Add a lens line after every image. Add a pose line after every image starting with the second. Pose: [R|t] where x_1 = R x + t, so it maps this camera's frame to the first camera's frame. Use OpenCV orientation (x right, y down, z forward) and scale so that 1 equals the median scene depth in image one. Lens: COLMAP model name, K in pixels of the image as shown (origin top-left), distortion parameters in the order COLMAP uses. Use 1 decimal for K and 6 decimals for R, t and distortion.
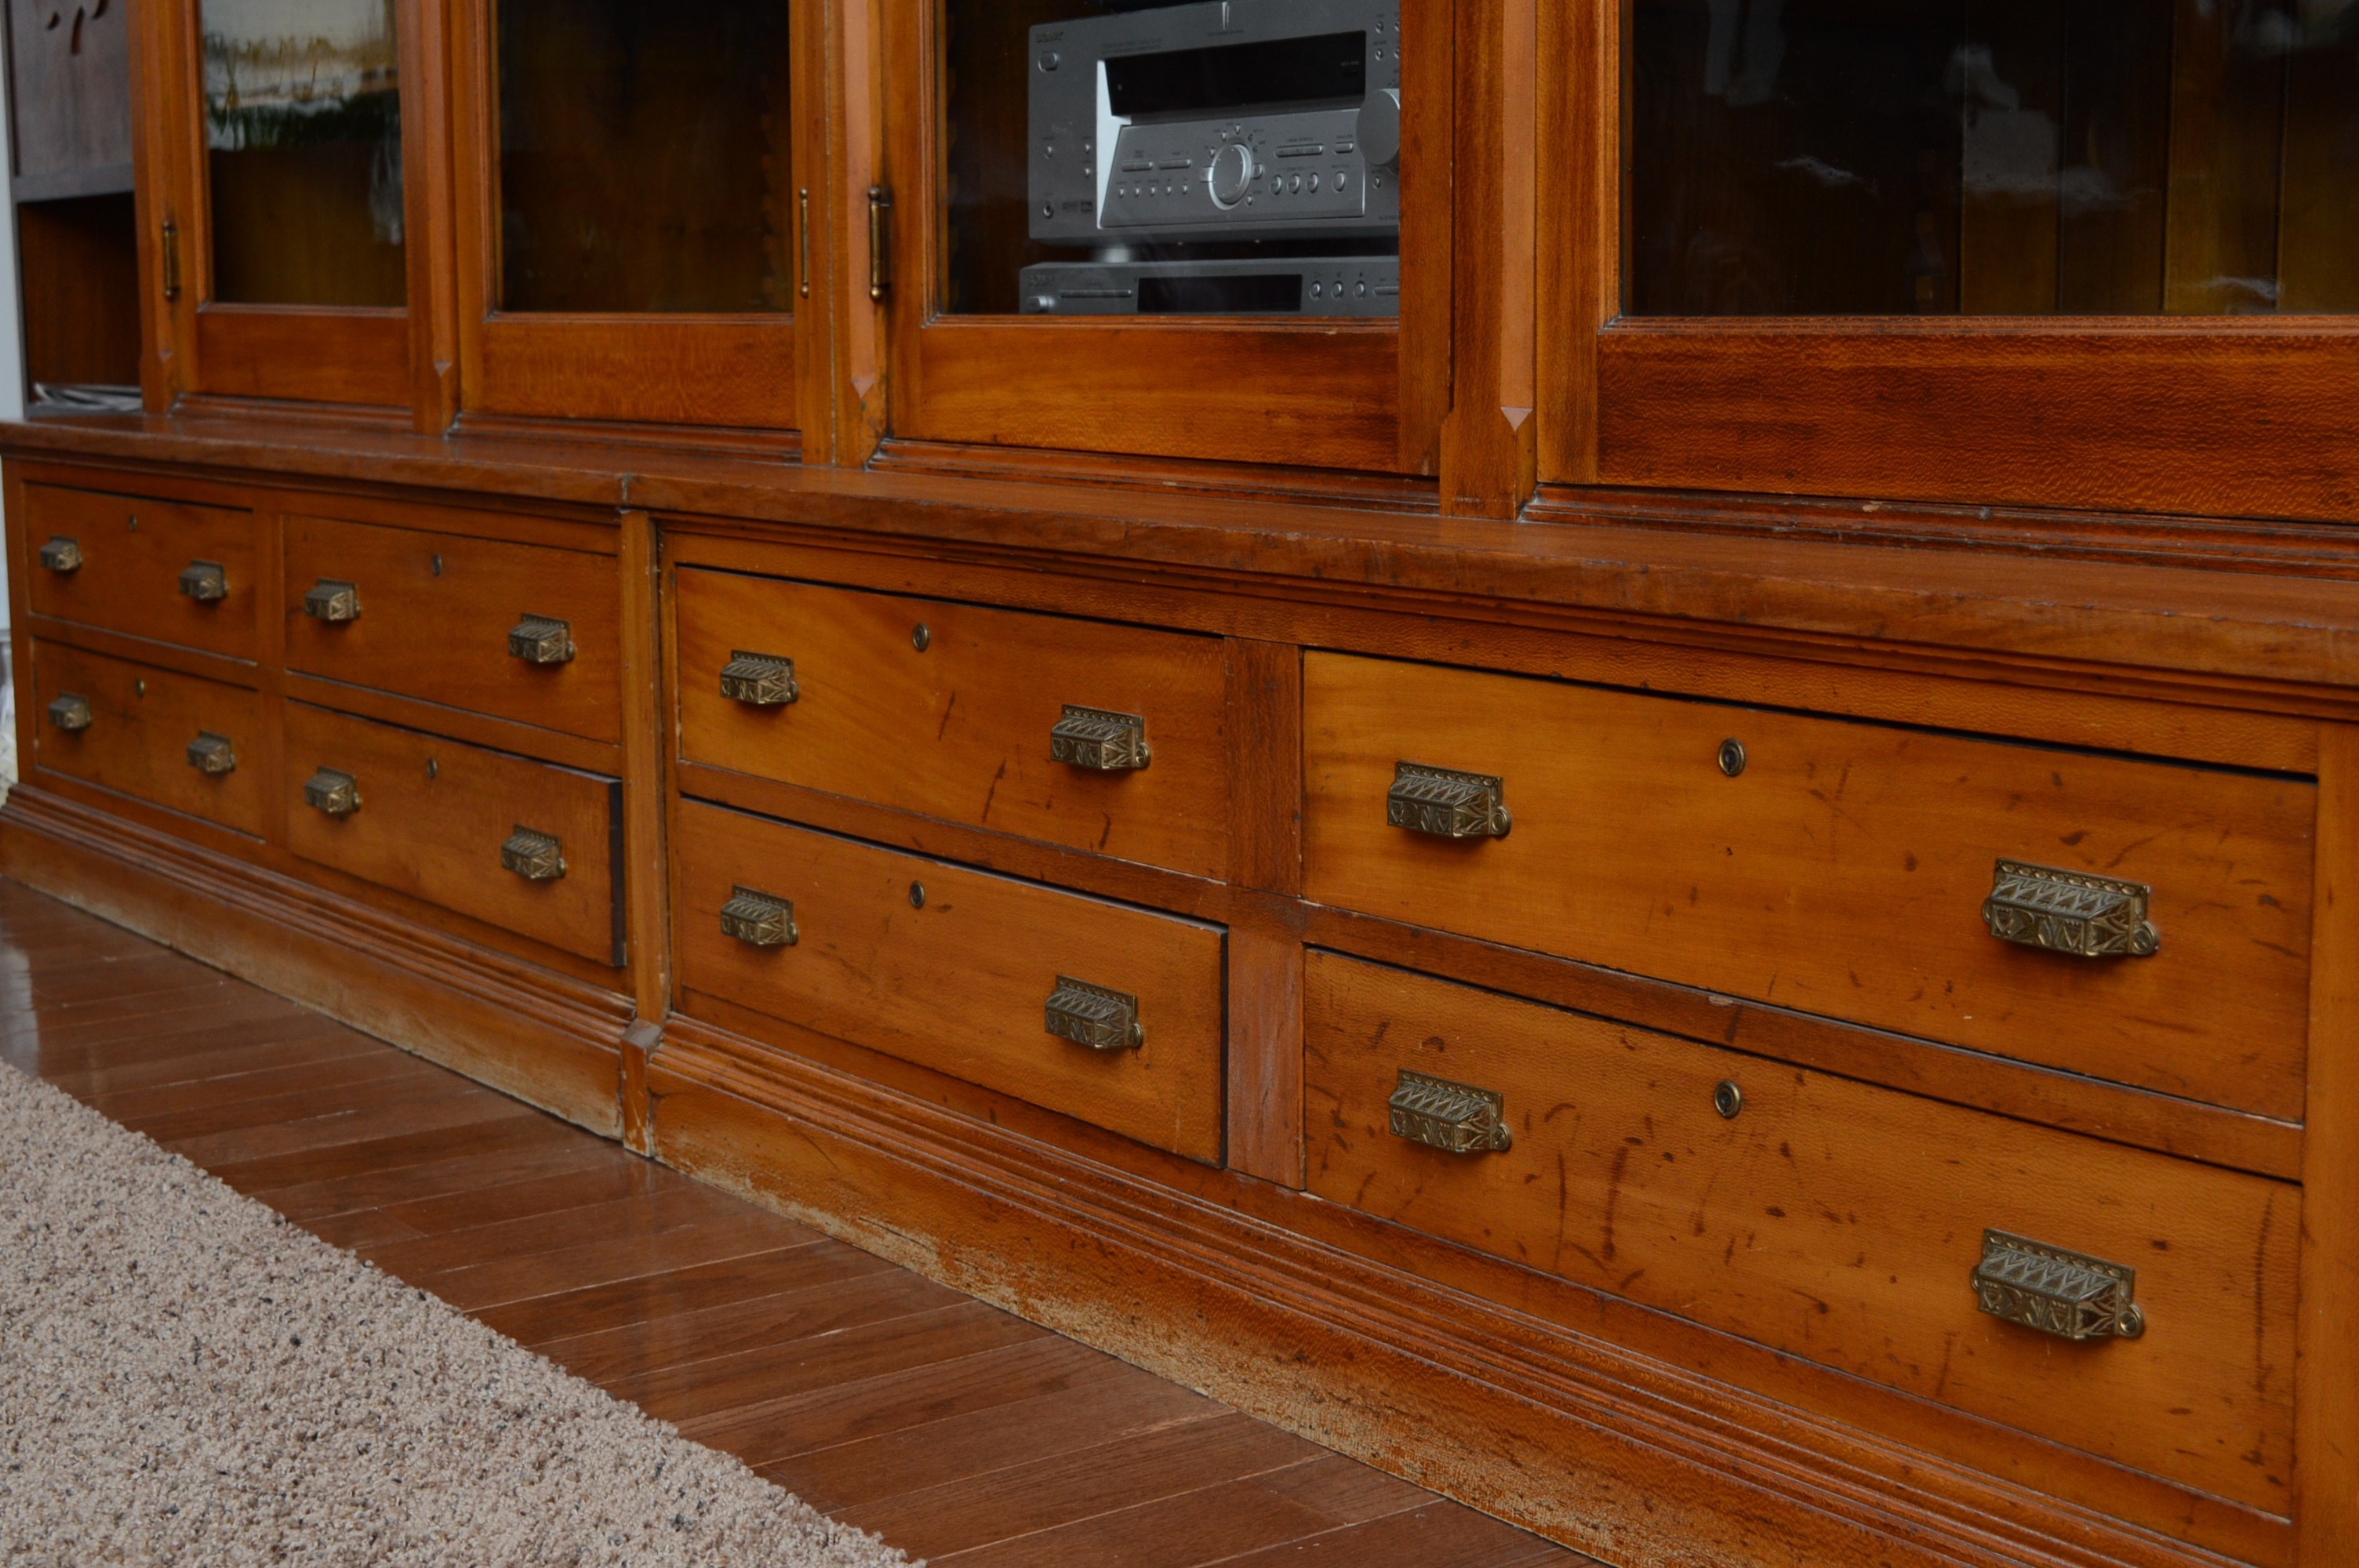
lens RADIAL K [[3568.5, 0, 1165.4], [0, 3568.5, 786.0], [0, 0, 1]] dist [-0.021600, 0.000000]
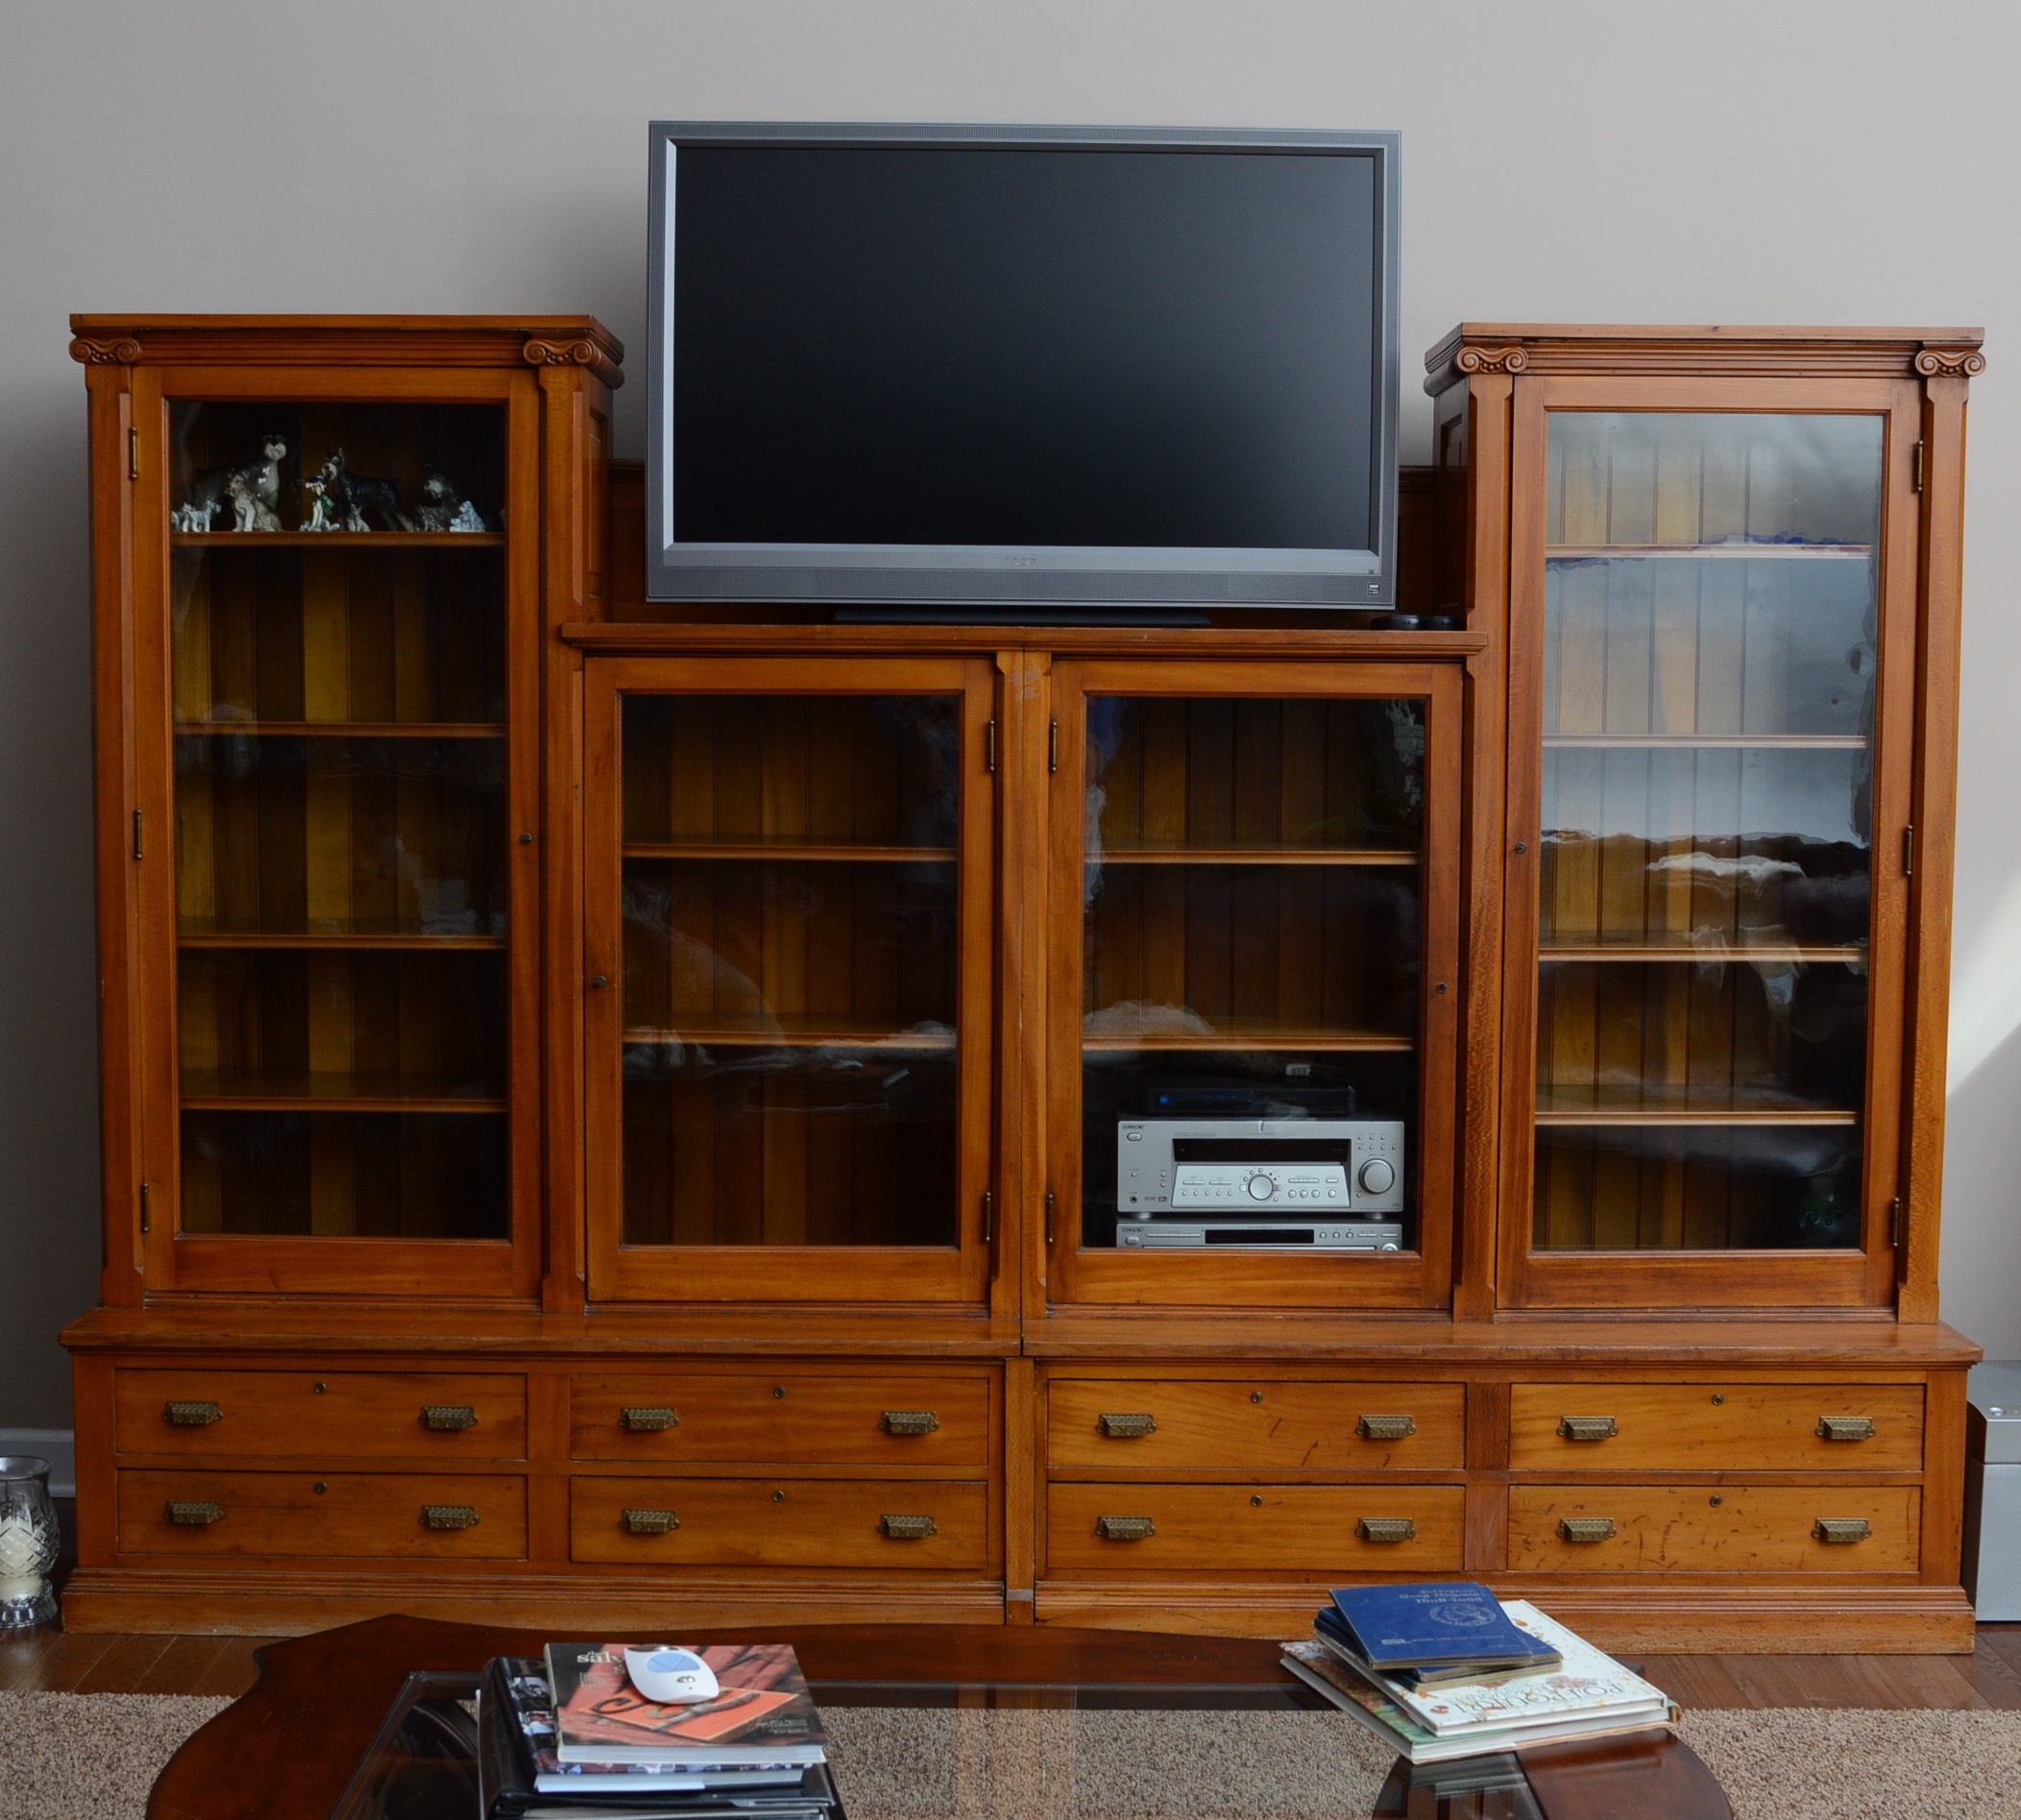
lens RADIAL K [[2939.0, 0, 975.2], [0, 2939.0, 944.8], [0, 0, 1]] dist [-0.071486, 0.000000]
pose [[0.582767, -0.062076, 0.810265, -2.060050], [0.102399, 0.994740, 0.002560, -0.431358], [-0.806162, 0.081478, 0.586058, -0.068481]]
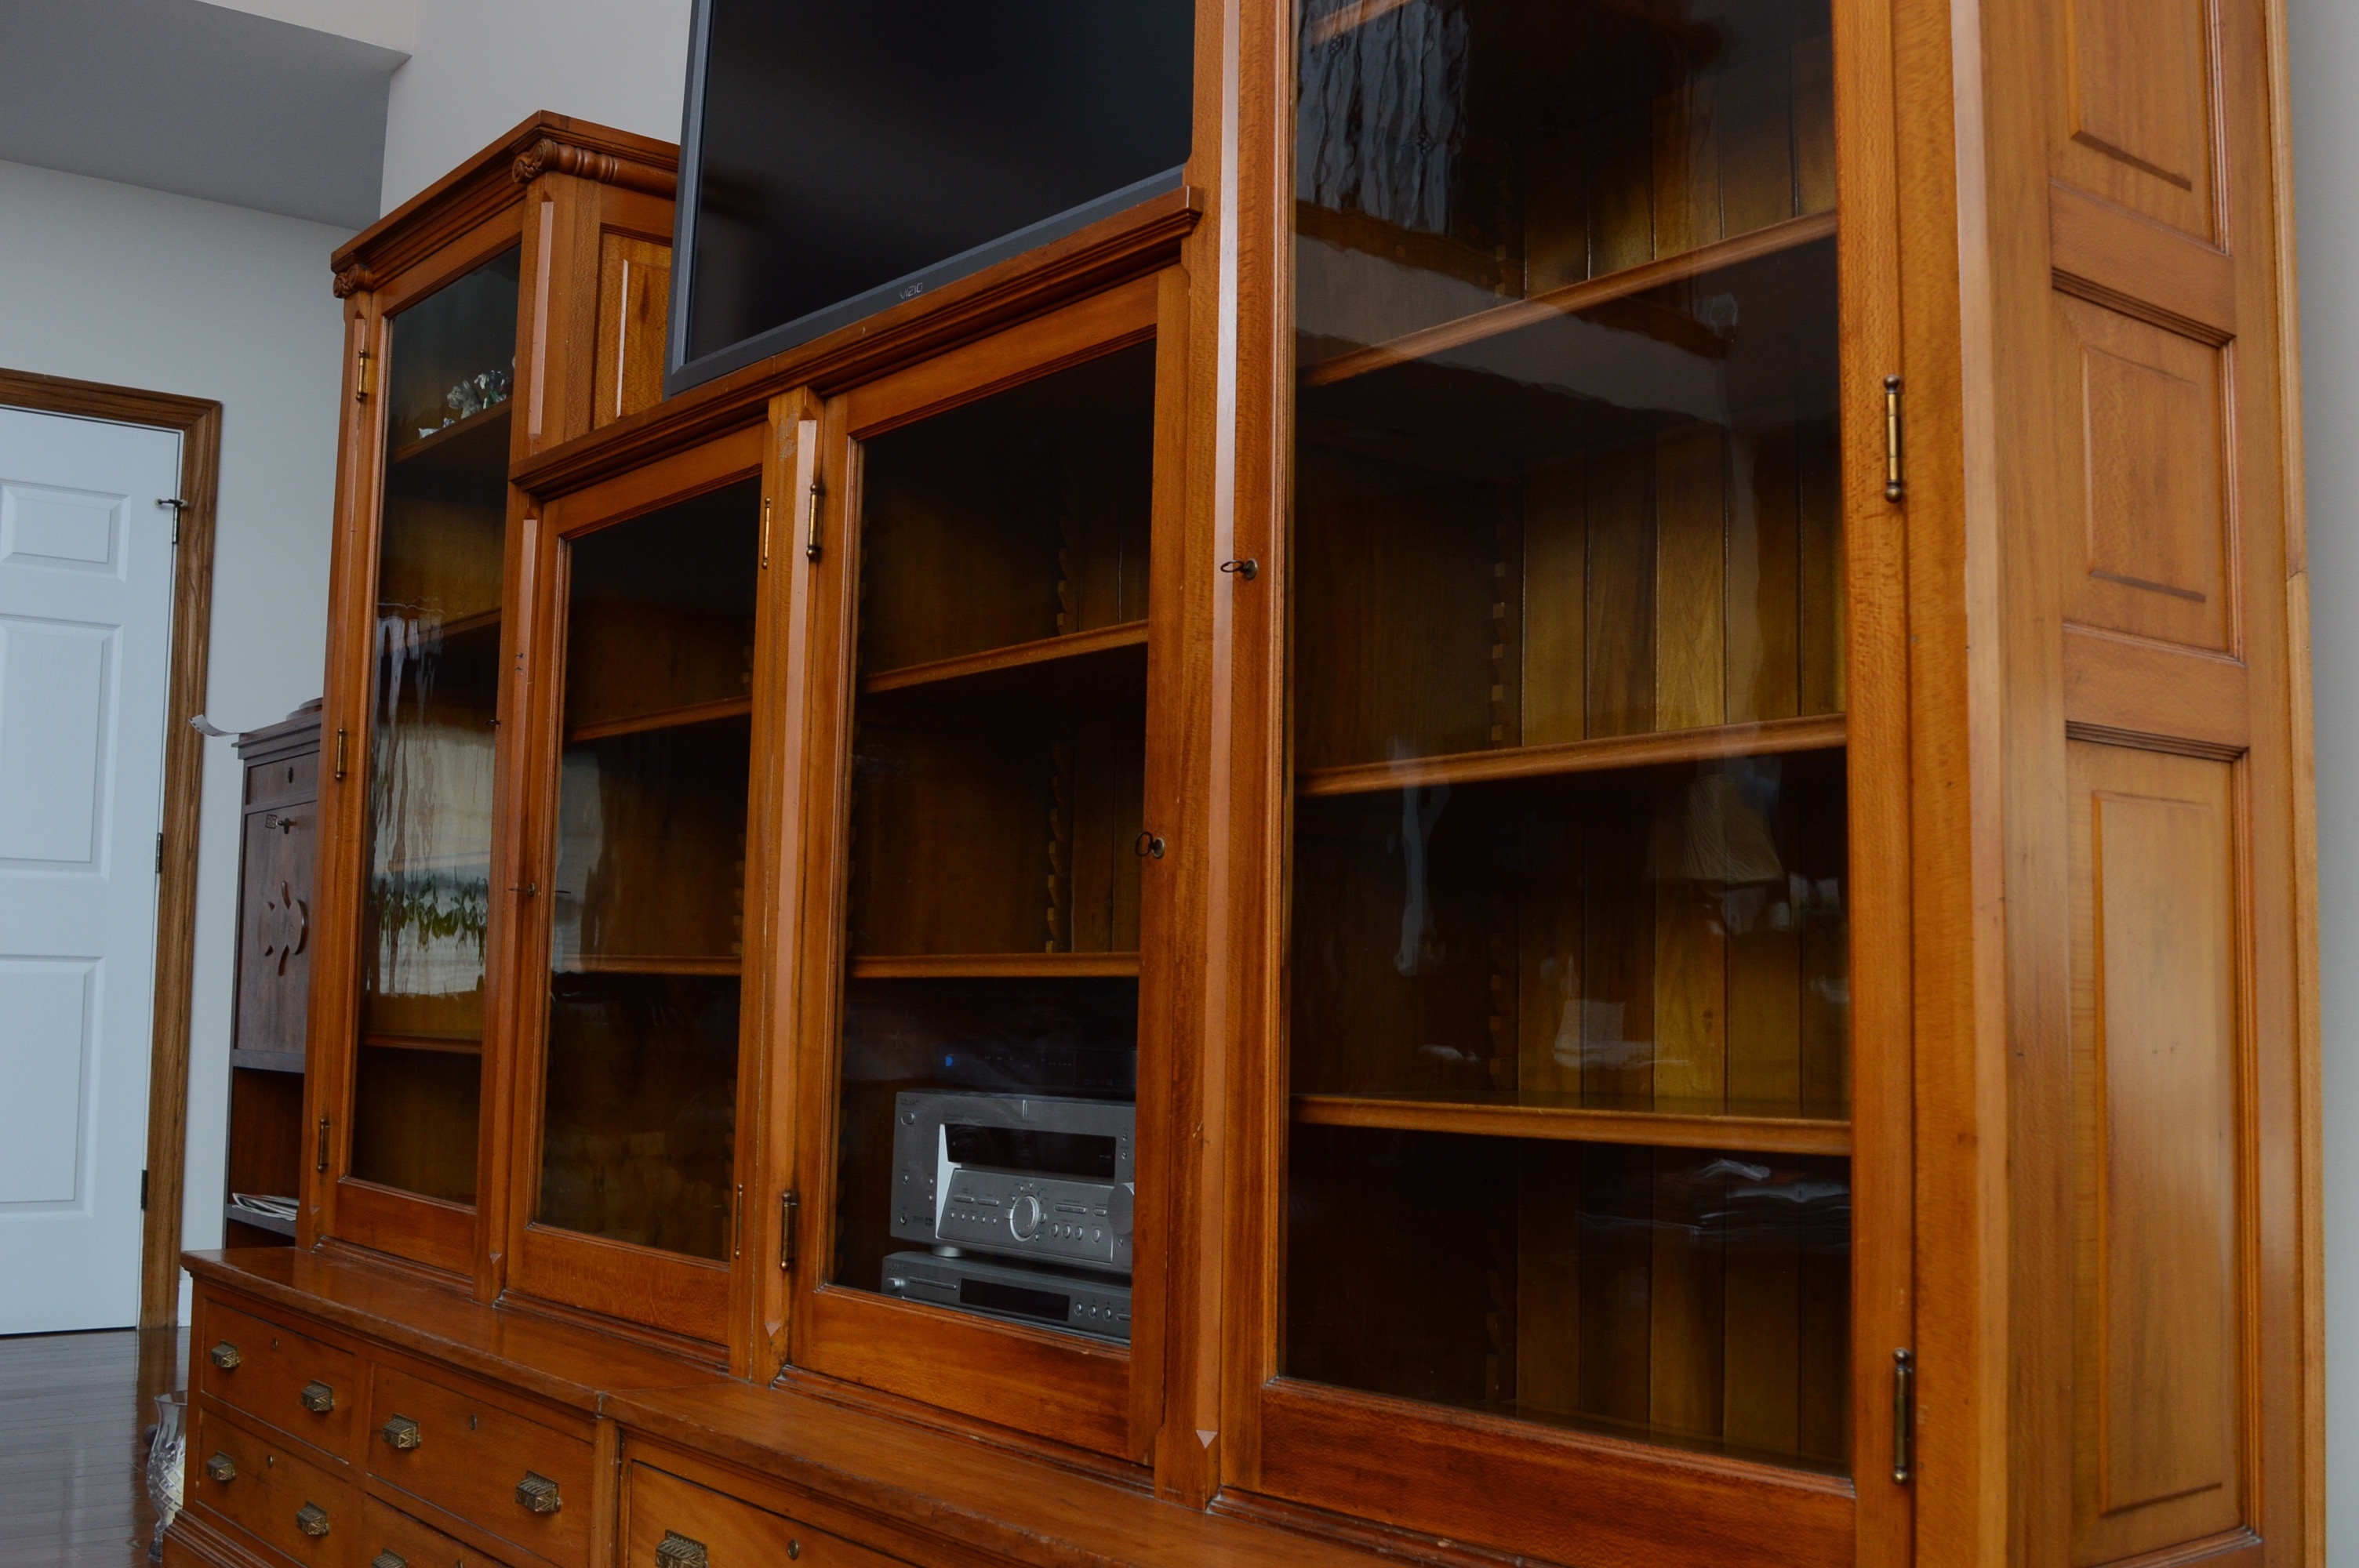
lens RADIAL K [[2397.9, 0, 1168.2], [0, 2397.9, 774.8], [0, 0, 1]] dist [-0.069522, 0.000000]
pose [[0.998309, 0.033147, 0.047760, 0.028348], [-0.020921, 0.971327, -0.236825, -0.136887], [-0.054240, 0.235425, 0.970378, 0.002721]]
